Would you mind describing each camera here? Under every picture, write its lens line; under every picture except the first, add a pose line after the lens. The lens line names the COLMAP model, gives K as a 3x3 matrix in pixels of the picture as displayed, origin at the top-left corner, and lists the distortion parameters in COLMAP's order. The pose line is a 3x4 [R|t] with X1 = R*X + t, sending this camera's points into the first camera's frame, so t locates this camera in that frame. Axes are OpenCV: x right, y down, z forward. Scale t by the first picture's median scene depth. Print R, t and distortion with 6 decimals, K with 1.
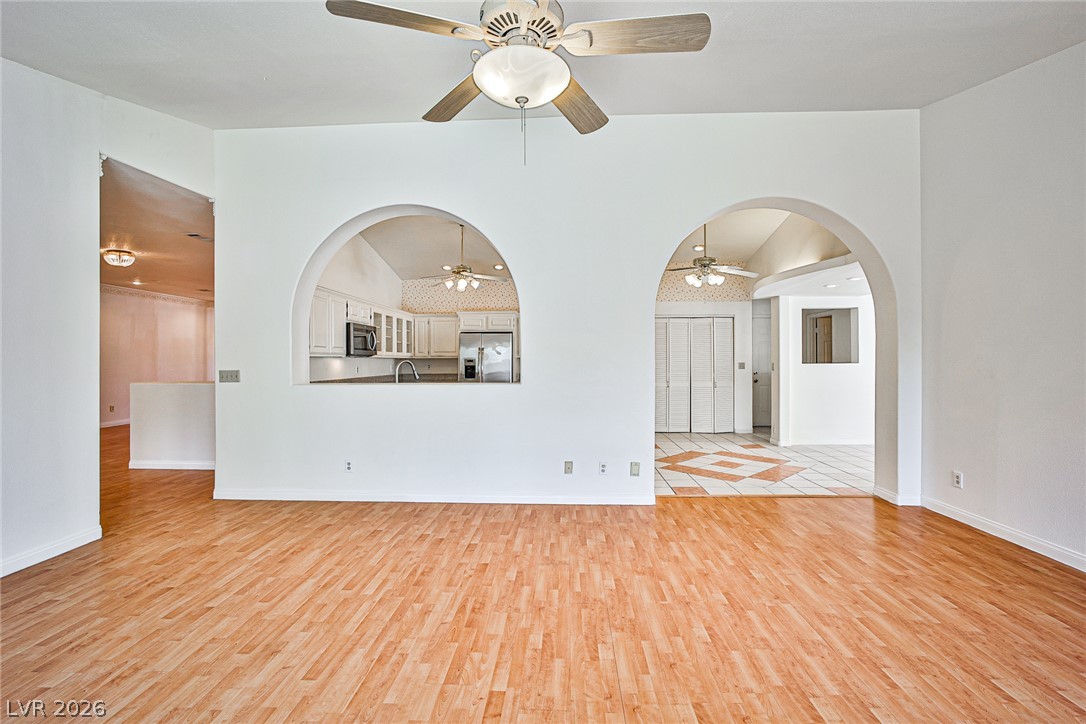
lens RADIAL K [[491.5, 0, 535.4], [0, 491.5, 359.5], [0, 0, 1]] dist [-0.030022, 0.011597]
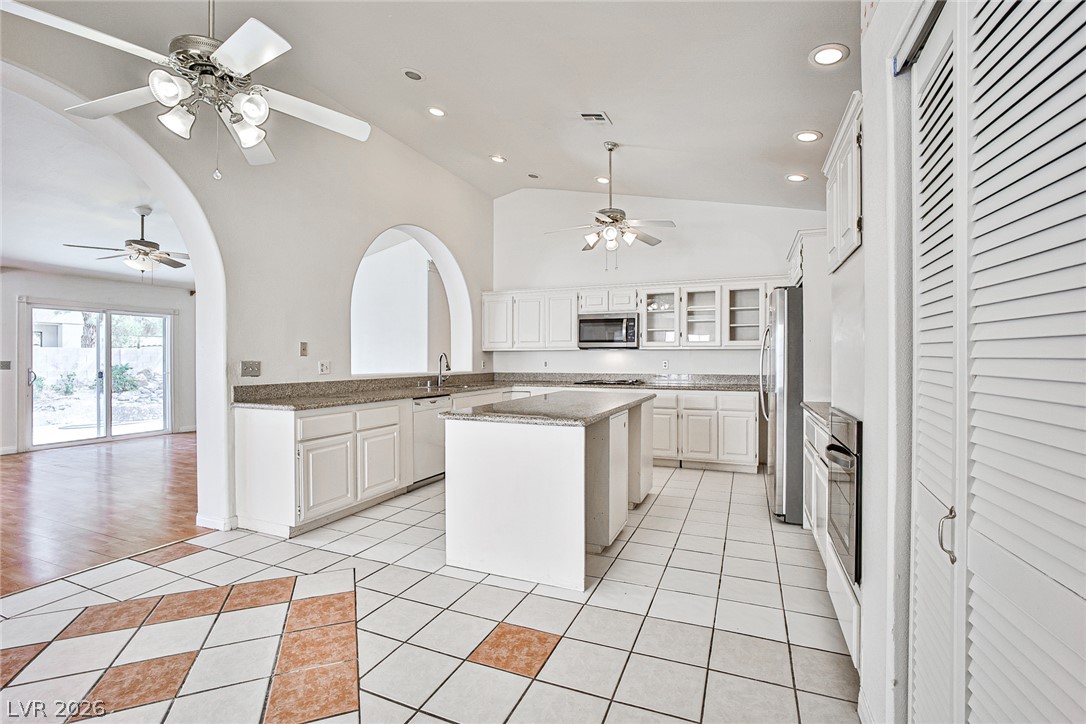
lens RADIAL K [[491.5, 0, 547.9], [0, 491.5, 360.7], [0, 0, 1]] dist [-0.030022, 0.011597]
pose [[-0.351802, 0.007824, -0.936042, 1.079581], [0.004091, 0.999968, 0.006821, 0.017611], [0.936066, -0.001430, -0.351823, 2.500270]]
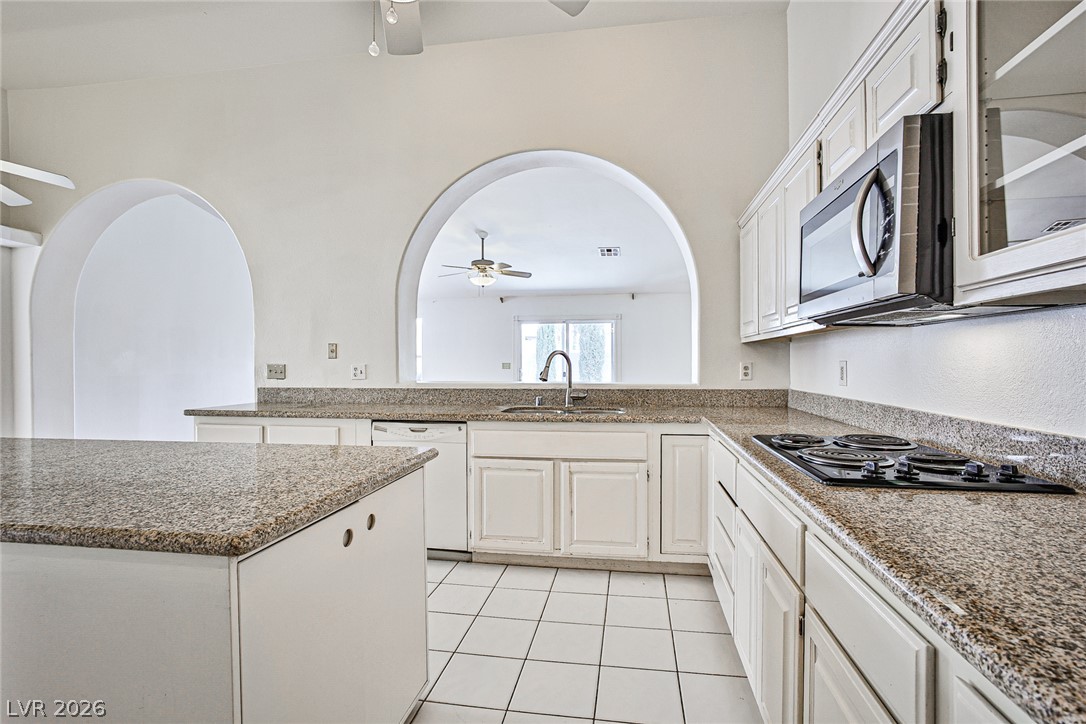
lens RADIAL K [[491.5, 0, 532.2], [0, 491.5, 363.6], [0, 0, 1]] dist [-0.030022, 0.011597]
pose [[-0.992355, 0.008329, 0.123131, -0.439673], [0.008490, 0.999964, 0.000782, 0.026344], [-0.123120, 0.001822, -0.992390, 2.543370]]
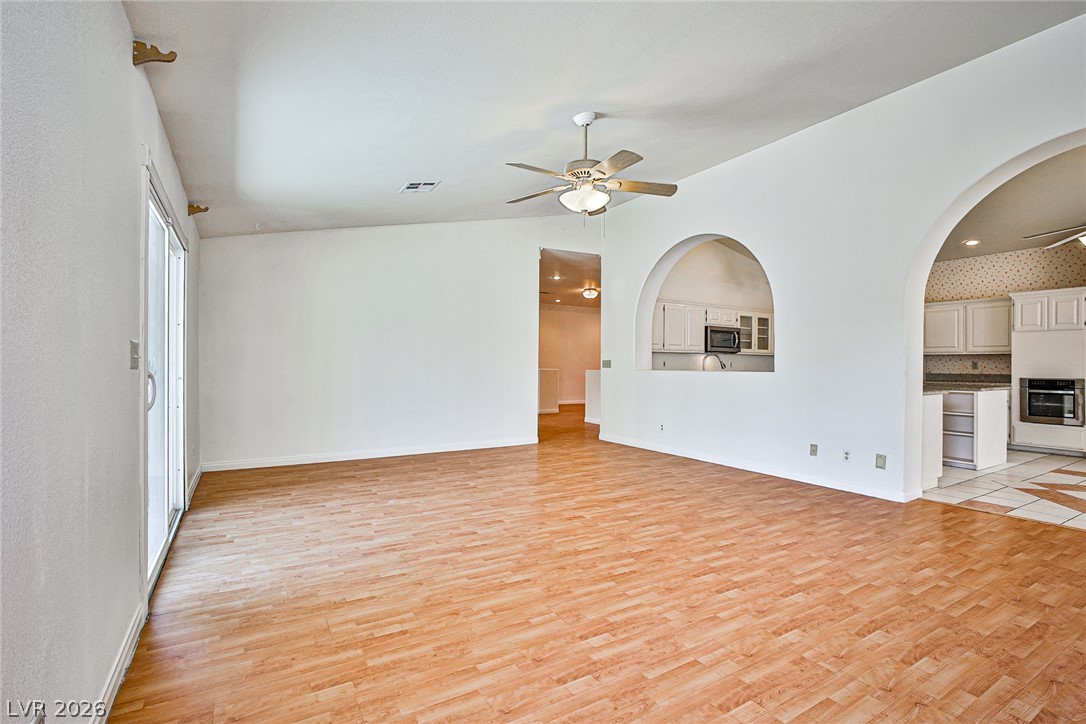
lens RADIAL K [[491.5, 0, 534.1], [0, 491.5, 368.8], [0, 0, 1]] dist [-0.030022, 0.011597]
pose [[0.553995, 0.015538, -0.832375, 0.830724], [-0.008231, 0.999879, 0.013187, 0.044140], [0.832480, -0.000455, 0.554056, -0.138336]]
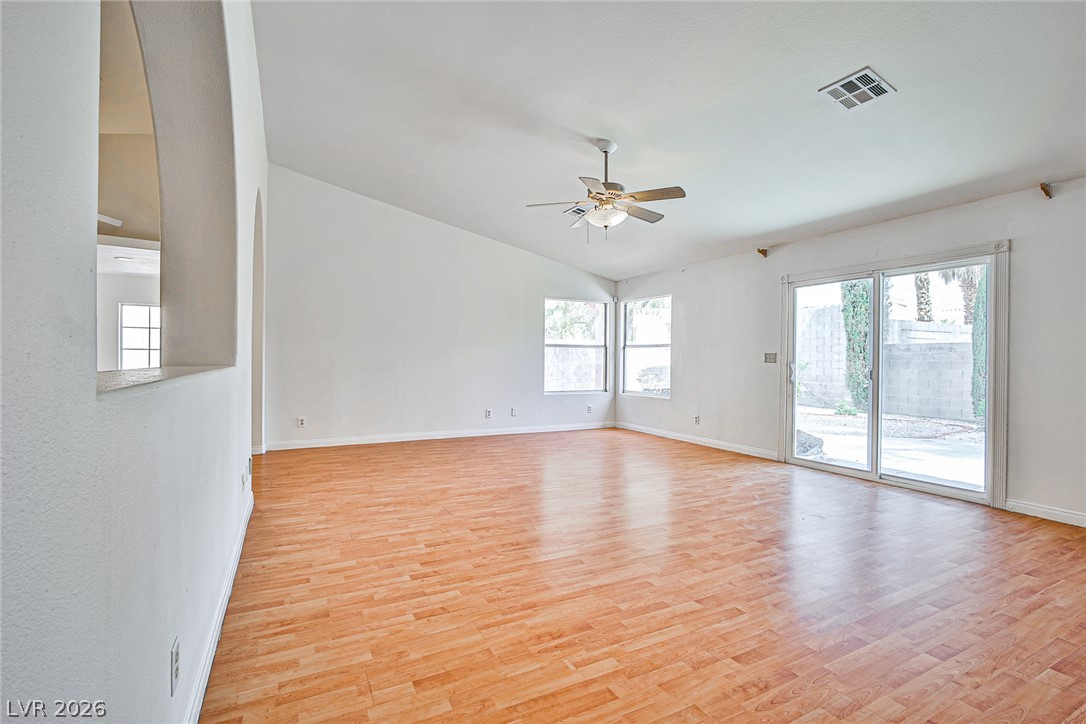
lens RADIAL K [[491.5, 0, 549.8], [0, 491.5, 359.5], [0, 0, 1]] dist [-0.030022, 0.011597]
pose [[-0.527893, 0.000107, 0.849311, -1.014380], [-0.008246, 0.999952, -0.005251, 0.061567], [-0.849271, -0.009775, -0.527866, 1.345485]]
